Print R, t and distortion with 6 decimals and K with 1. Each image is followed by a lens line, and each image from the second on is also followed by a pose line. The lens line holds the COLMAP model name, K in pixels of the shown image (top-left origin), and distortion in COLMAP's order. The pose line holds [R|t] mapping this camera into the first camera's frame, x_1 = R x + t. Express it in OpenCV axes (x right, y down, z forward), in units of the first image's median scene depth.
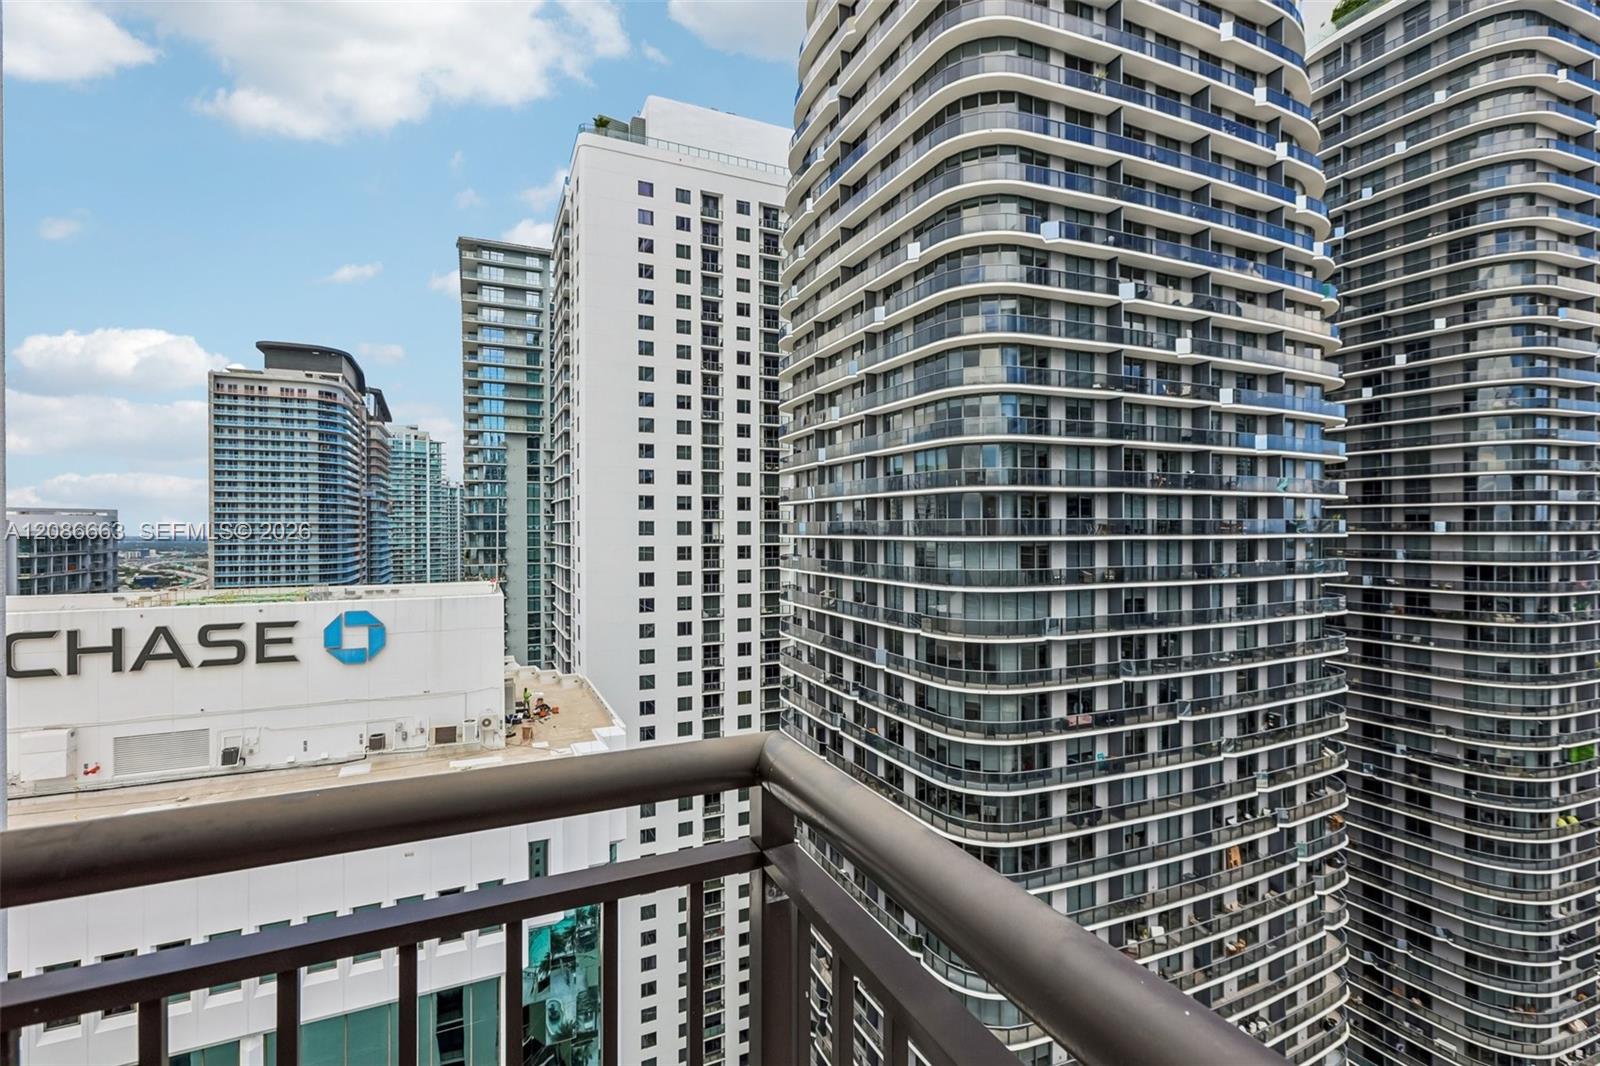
lens RADIAL K [[719.5, 0, 799.1], [0, 719.5, 529.4], [0, 0, 1]] dist [-0.002245, 0.003107]
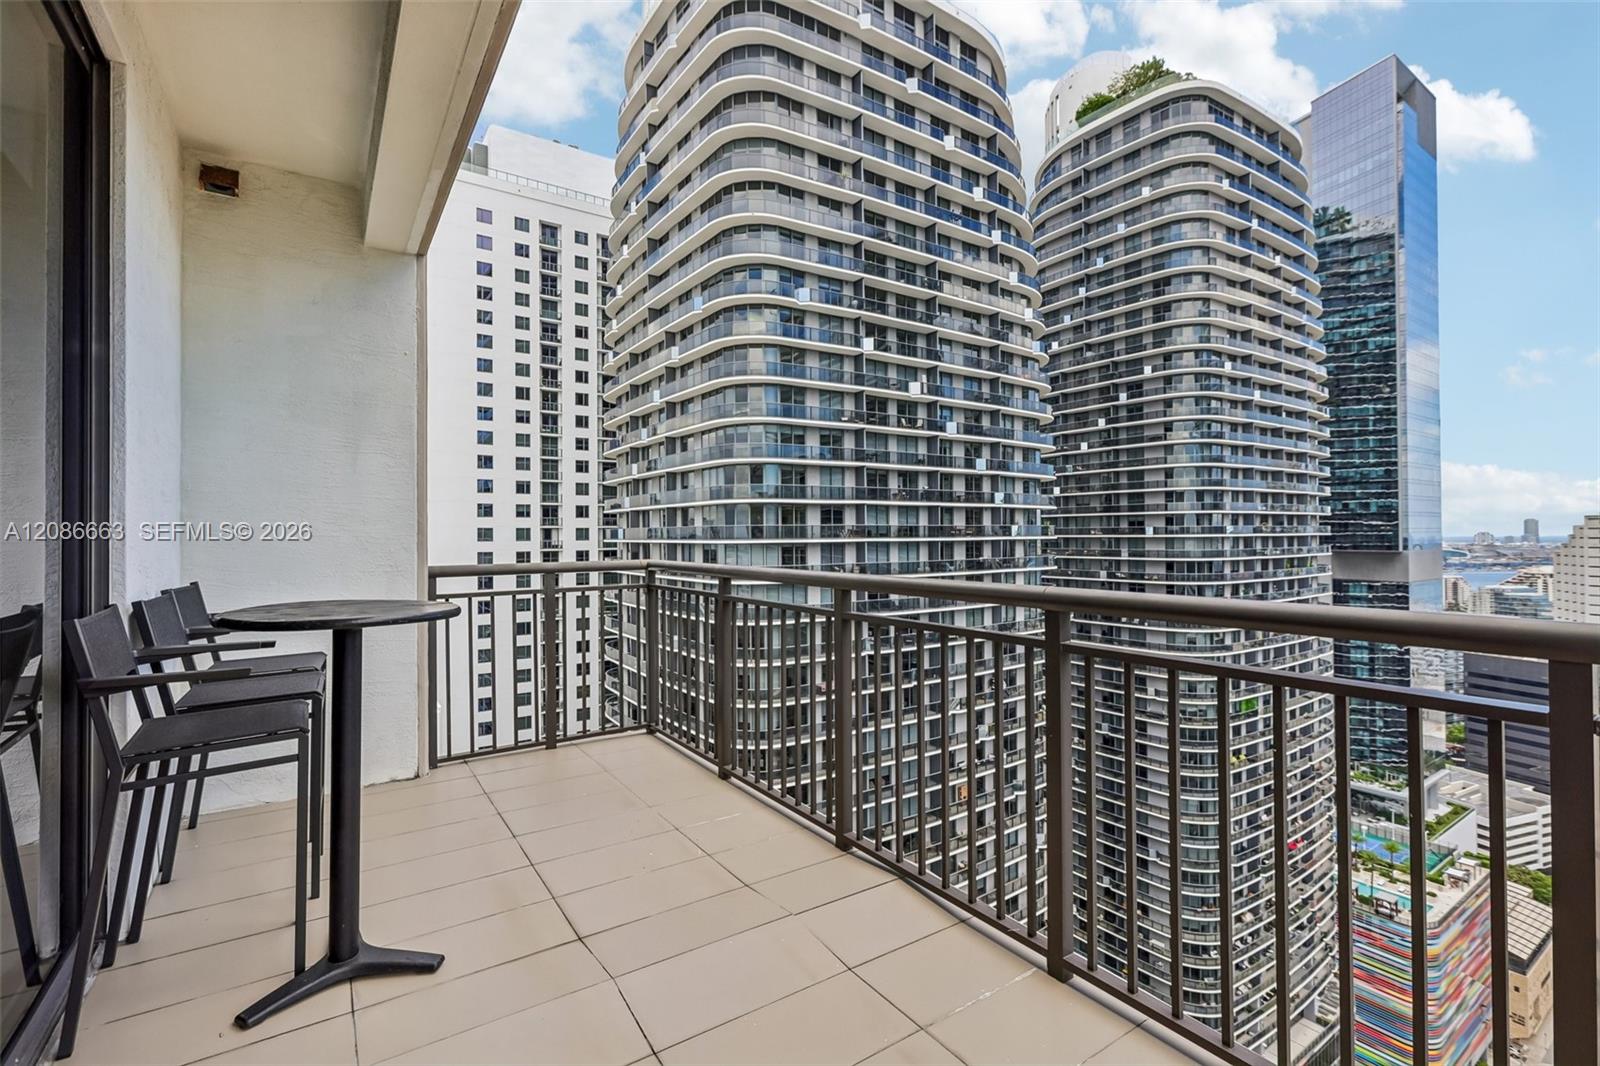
lens RADIAL K [[709.8, 0, 798.5], [0, 709.8, 528.0], [0, 0, 1]] dist [0.001050, 0.001003]
pose [[0.985949, -0.002524, 0.167029, 0.083290], [0.004343, 0.999935, -0.010531, 0.002099], [-0.166991, 0.011108, 0.985896, -0.133145]]
